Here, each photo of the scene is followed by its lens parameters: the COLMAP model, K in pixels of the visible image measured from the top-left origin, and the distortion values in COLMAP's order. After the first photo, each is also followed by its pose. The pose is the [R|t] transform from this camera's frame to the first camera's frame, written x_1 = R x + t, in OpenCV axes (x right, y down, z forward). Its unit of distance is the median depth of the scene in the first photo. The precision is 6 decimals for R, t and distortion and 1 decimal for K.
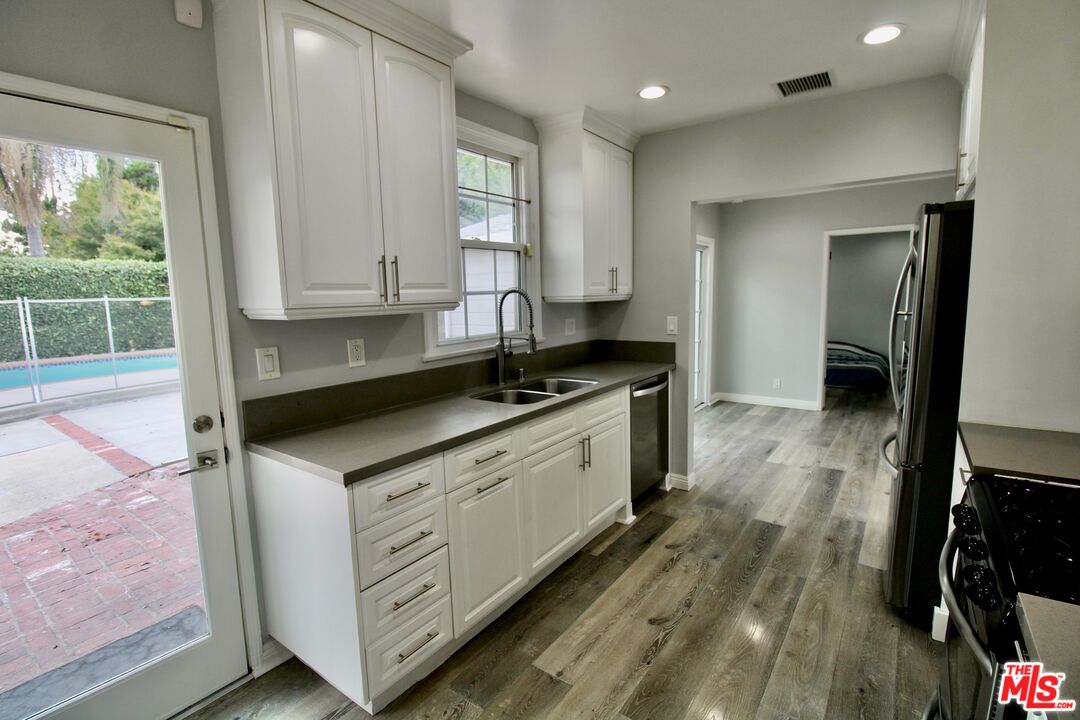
lens RADIAL K [[523.4, 0, 540.0], [0, 523.4, 360.0], [0, 0, 1]] dist [-0.000803, -0.012348]
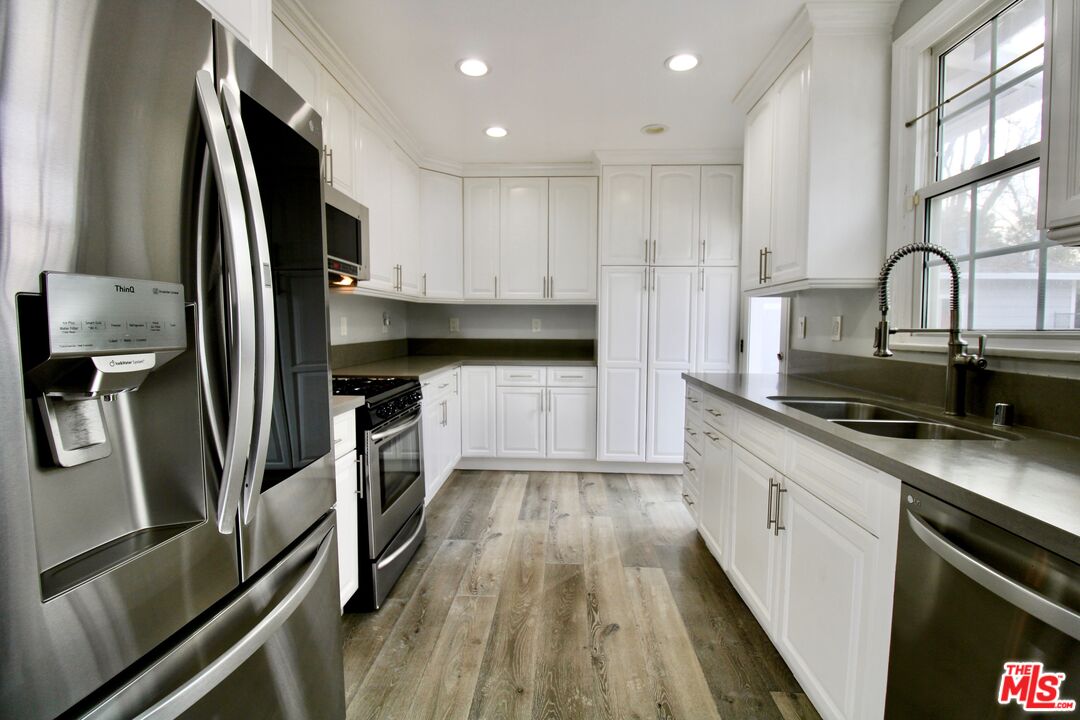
lens RADIAL K [[523.4, 0, 540.0], [0, 523.4, 360.0], [0, 0, 1]] dist [-0.000803, -0.012348]
pose [[-0.845866, 0.049864, -0.531060, 0.807058], [-0.058327, 0.981003, 0.185015, -0.122481], [0.530197, 0.187473, -0.826889, 1.637231]]
